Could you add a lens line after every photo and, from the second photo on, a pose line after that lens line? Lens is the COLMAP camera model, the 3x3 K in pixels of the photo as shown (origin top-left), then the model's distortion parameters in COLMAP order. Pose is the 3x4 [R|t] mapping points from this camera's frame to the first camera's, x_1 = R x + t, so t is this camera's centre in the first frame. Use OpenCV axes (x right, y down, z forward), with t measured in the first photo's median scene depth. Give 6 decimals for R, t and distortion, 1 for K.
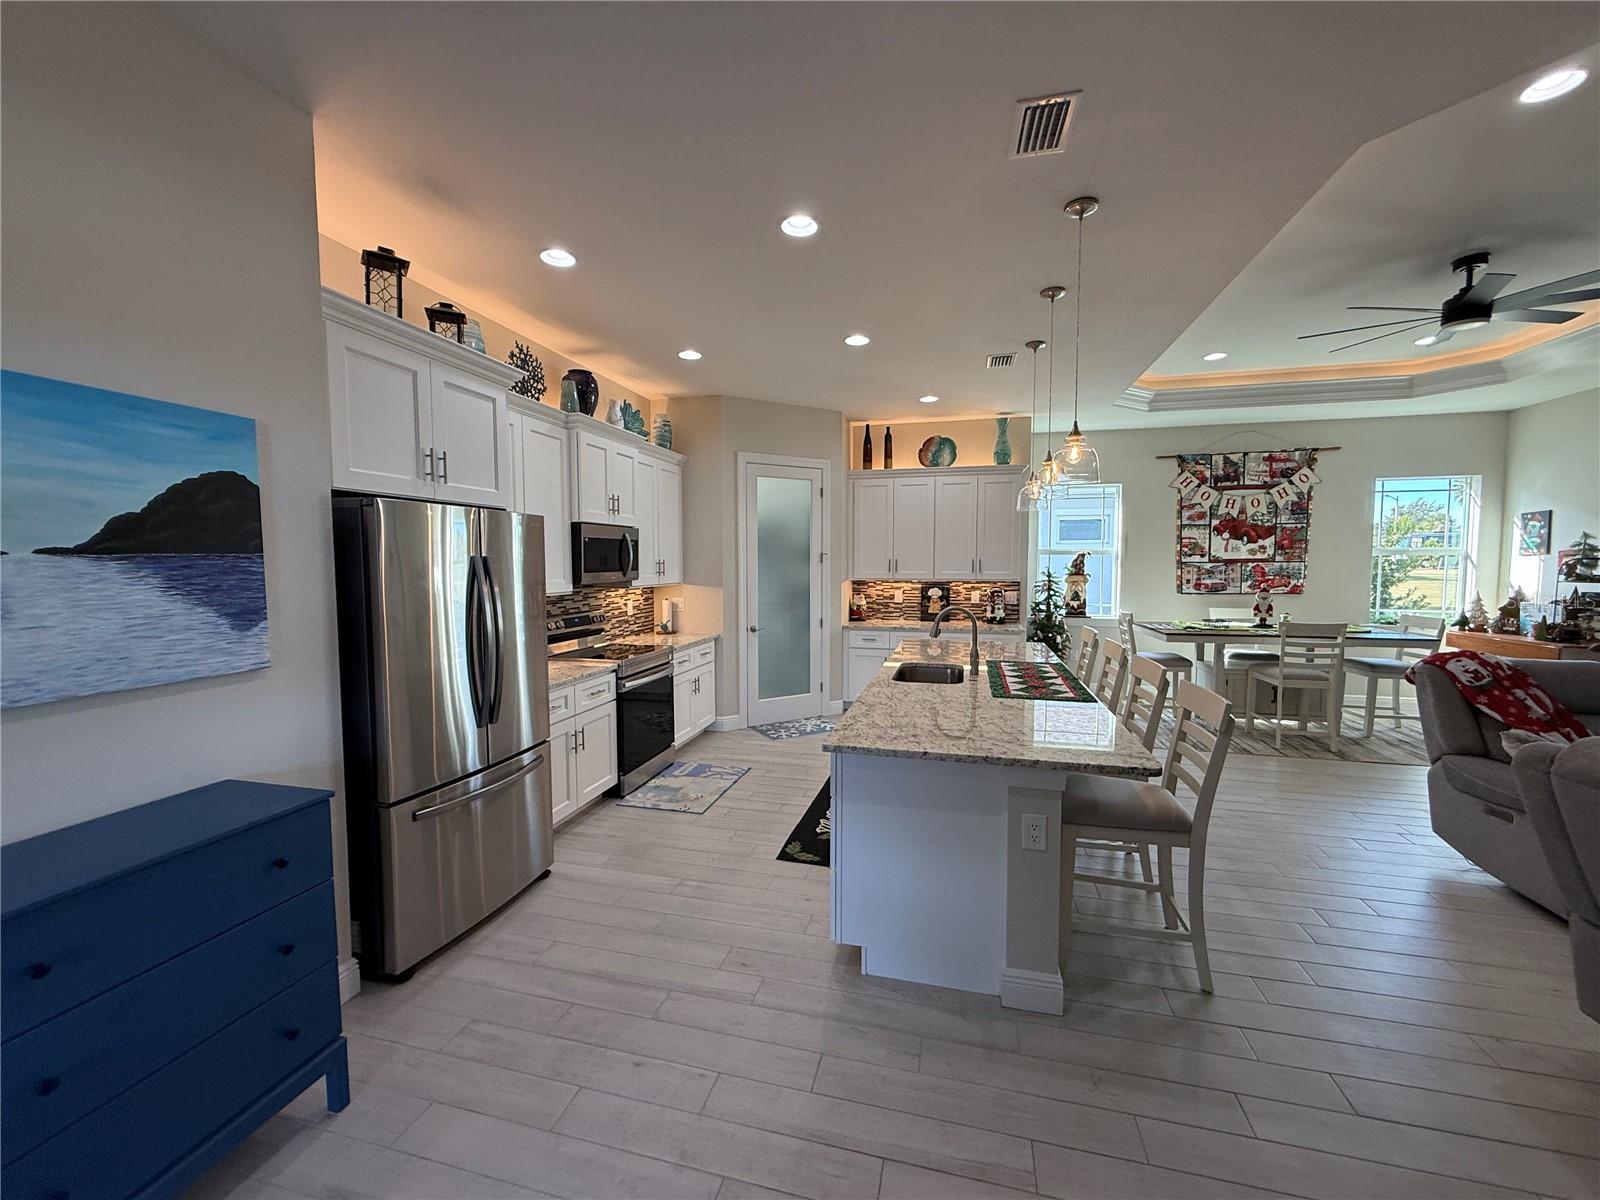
lens RADIAL K [[637.0, 0, 799.0], [0, 637.0, 599.4], [0, 0, 1]] dist [0.000763, -0.000105]
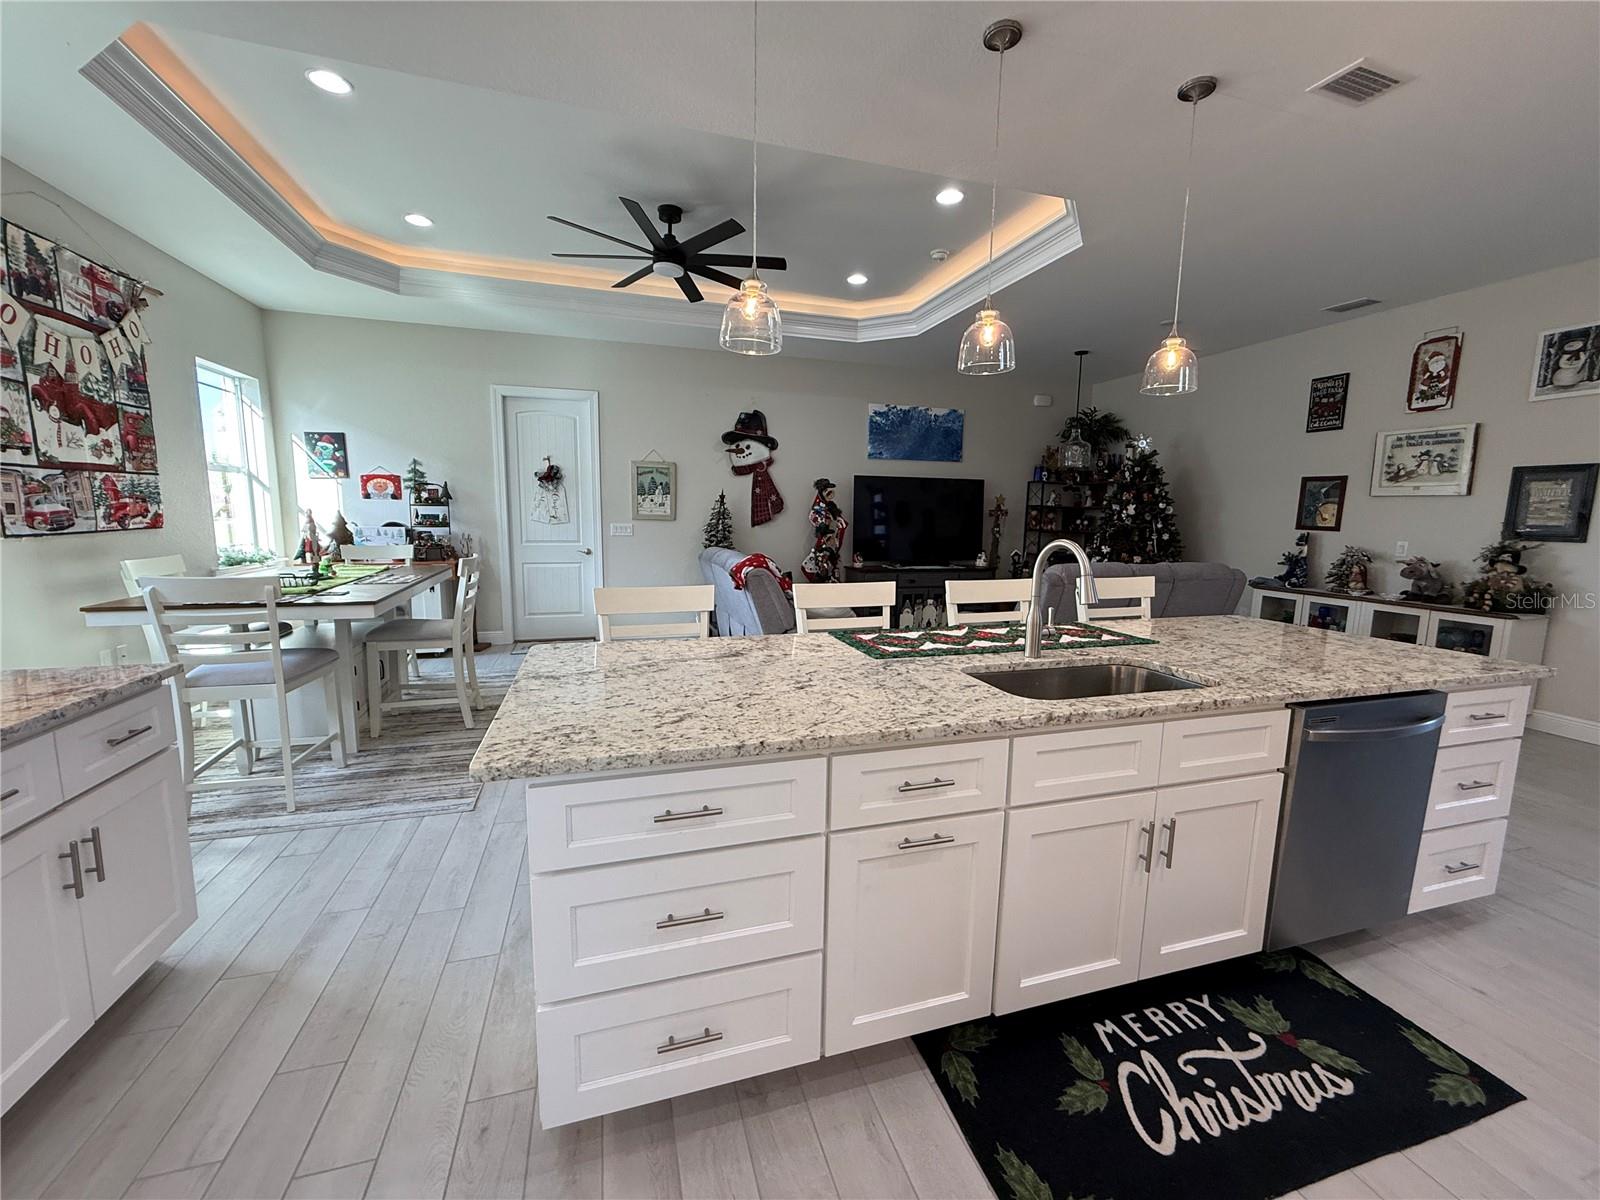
lens RADIAL K [[637.0, 0, 799.0], [0, 637.0, 599.4], [0, 0, 1]] dist [0.000763, -0.000105]
pose [[-0.522674, -0.123290, 0.843571, -0.059714], [0.036467, 0.985349, 0.166606, -0.023709], [-0.851752, 0.117843, -0.510520, 0.923335]]
